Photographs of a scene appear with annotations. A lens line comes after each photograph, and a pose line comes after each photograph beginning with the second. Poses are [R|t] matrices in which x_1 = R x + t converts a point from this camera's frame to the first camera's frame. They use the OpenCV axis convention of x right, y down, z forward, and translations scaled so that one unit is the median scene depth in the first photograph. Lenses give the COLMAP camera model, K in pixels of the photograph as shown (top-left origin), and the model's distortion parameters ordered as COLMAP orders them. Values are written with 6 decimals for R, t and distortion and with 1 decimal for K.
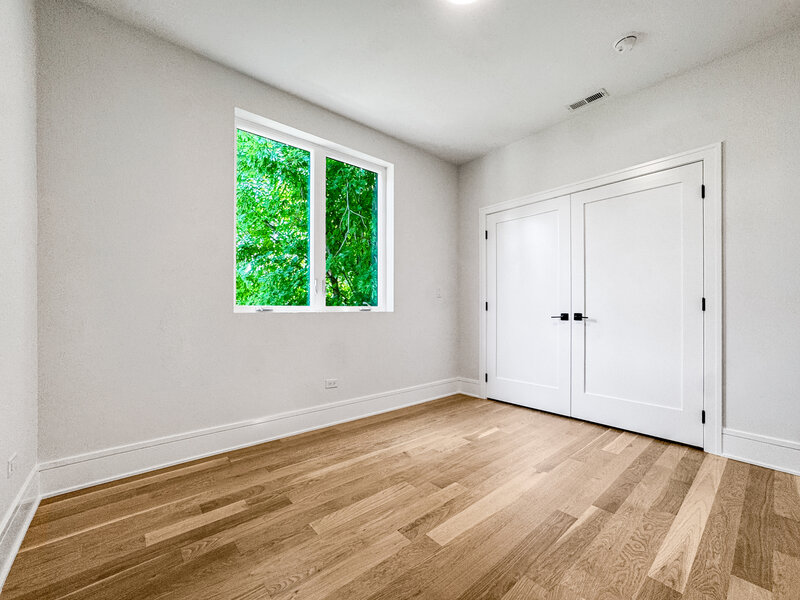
lens RADIAL K [[330.3, 0, 399.1], [0, 330.3, 297.2], [0, 0, 1]] dist [-0.032557, 0.014155]
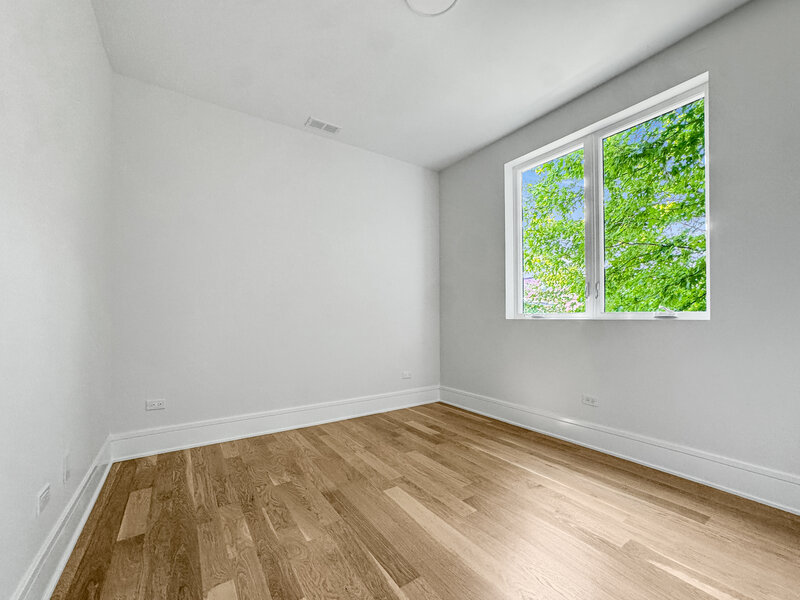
lens RADIAL K [[330.3, 0, 399.1], [0, 330.3, 297.2], [0, 0, 1]] dist [-0.032557, 0.014155]
pose [[-0.114383, -0.059014, -0.991682, 1.163187], [0.040748, 0.997115, -0.064037, 0.034367], [0.992601, -0.047734, -0.111648, 0.955240]]
